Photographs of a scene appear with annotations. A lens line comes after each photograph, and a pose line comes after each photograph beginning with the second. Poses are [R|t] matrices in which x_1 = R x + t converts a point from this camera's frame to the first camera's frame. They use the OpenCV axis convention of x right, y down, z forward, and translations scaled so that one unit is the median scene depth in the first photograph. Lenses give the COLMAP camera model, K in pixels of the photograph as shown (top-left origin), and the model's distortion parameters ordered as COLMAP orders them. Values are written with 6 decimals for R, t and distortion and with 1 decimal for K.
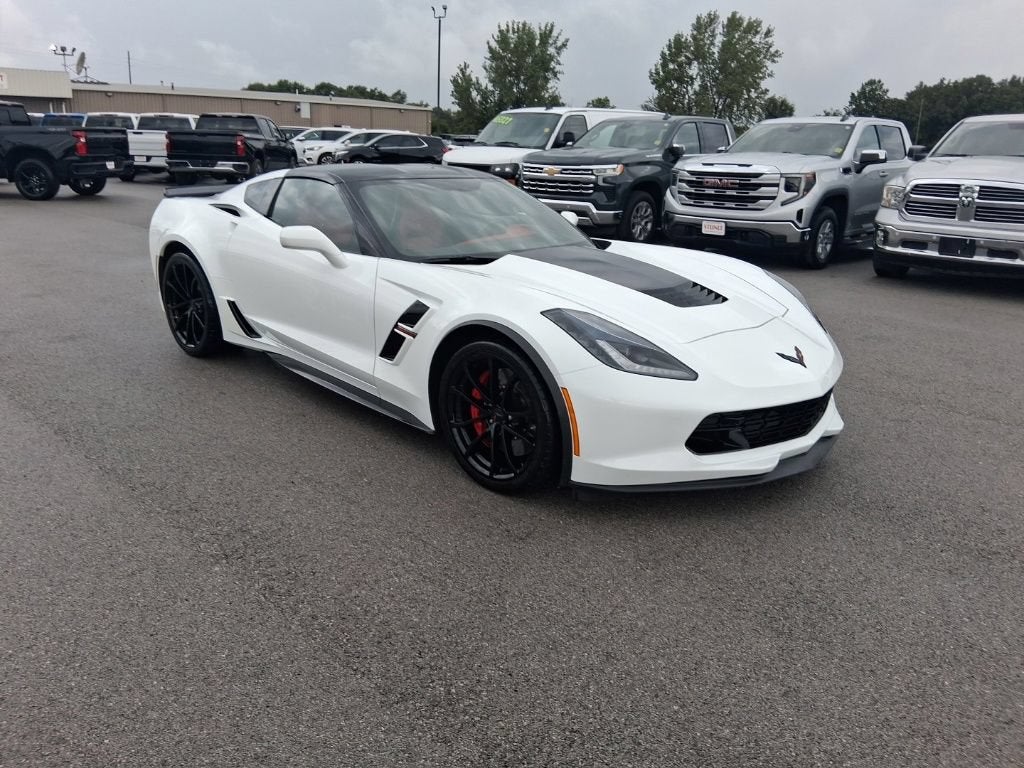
lens RADIAL K [[816.5, 0, 512.0], [0, 816.5, 384.0], [0, 0, 1]] dist [0.126538, -0.269044]
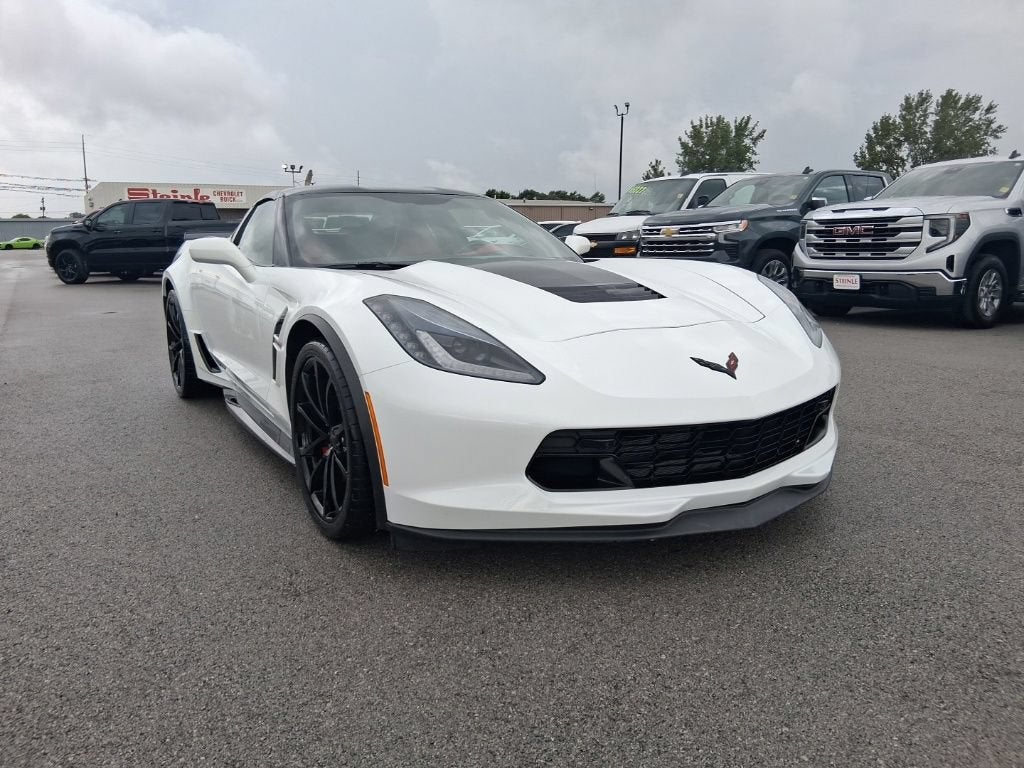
lens RADIAL K [[801.5, 0, 514.7], [0, 801.5, 403.1], [0, 0, 1]] dist [0.055742, -0.116568]
pose [[0.965210, 0.007735, -0.261363, 0.120775], [-0.032800, 0.995249, -0.091675, 0.024033], [0.259412, 0.097058, 0.960877, 0.101112]]
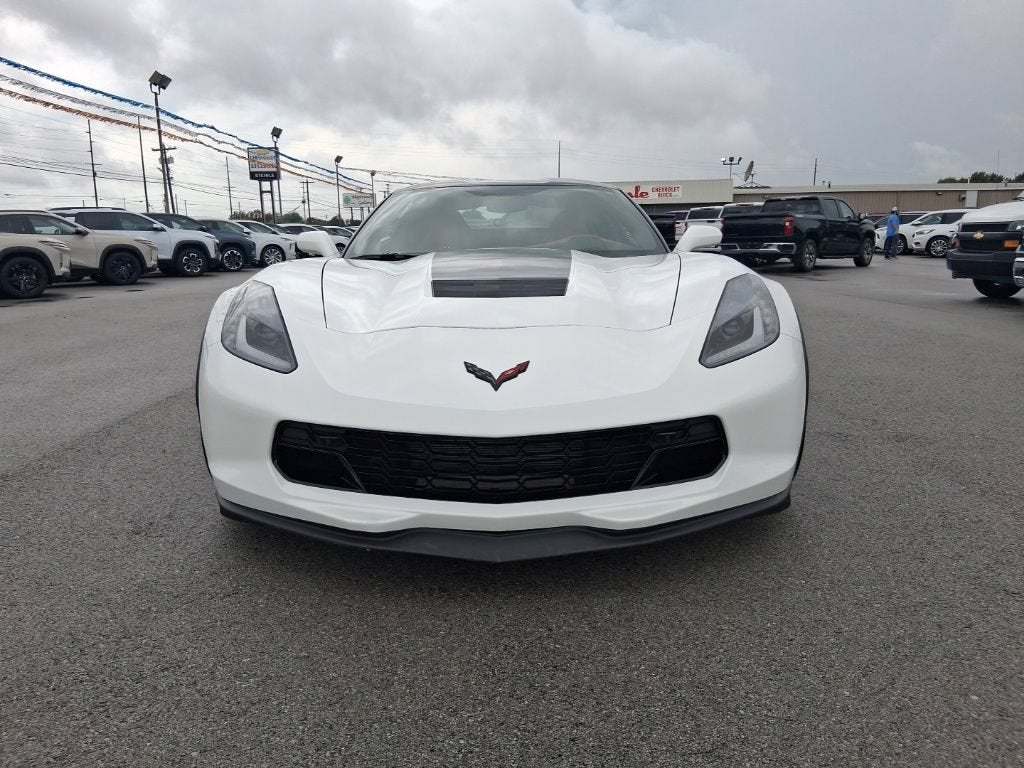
lens RADIAL K [[801.5, 0, 514.7], [0, 801.5, 403.1], [0, 0, 1]] dist [0.055742, -0.116568]
pose [[0.665593, 0.103576, -0.739093, 0.277699], [-0.177598, 0.983856, -0.022059, 0.000027], [0.724876, 0.145944, 0.673242, 0.209644]]
